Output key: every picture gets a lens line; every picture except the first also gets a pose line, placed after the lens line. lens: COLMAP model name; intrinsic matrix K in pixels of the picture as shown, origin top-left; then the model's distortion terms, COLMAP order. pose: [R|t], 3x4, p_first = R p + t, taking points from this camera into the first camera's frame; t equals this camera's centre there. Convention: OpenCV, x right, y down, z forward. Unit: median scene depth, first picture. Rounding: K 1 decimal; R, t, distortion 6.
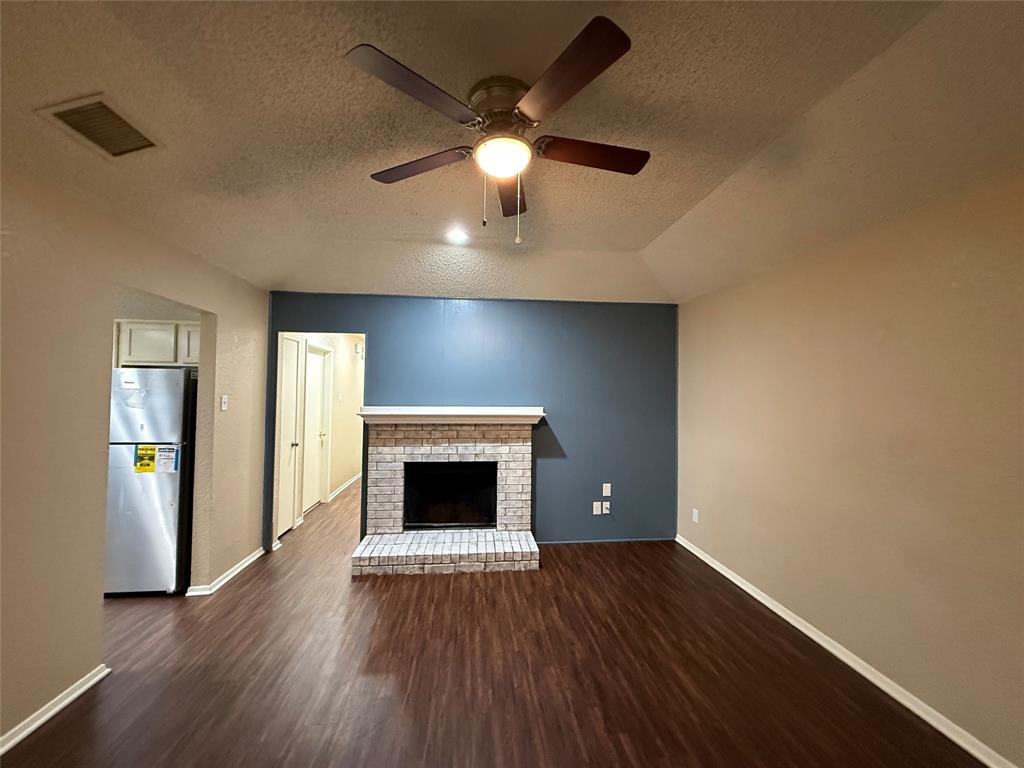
lens RADIAL K [[406.5, 0, 512.6], [0, 406.5, 390.1], [0, 0, 1]] dist [0.003497, -0.000993]
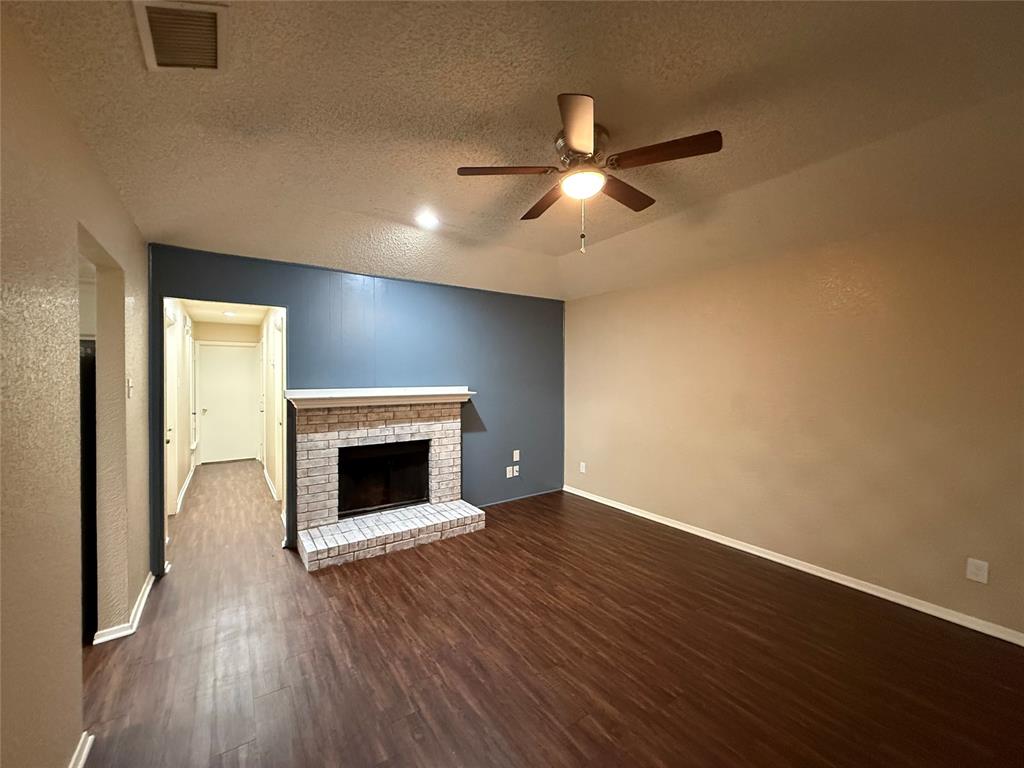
lens RADIAL K [[406.5, 0, 513.6], [0, 406.5, 391.8], [0, 0, 1]] dist [0.003497, -0.000993]
pose [[0.873293, -0.029152, 0.486323, -0.369364], [0.006730, 0.998835, 0.047789, 0.005334], [-0.487149, -0.038461, 0.872472, -0.014214]]
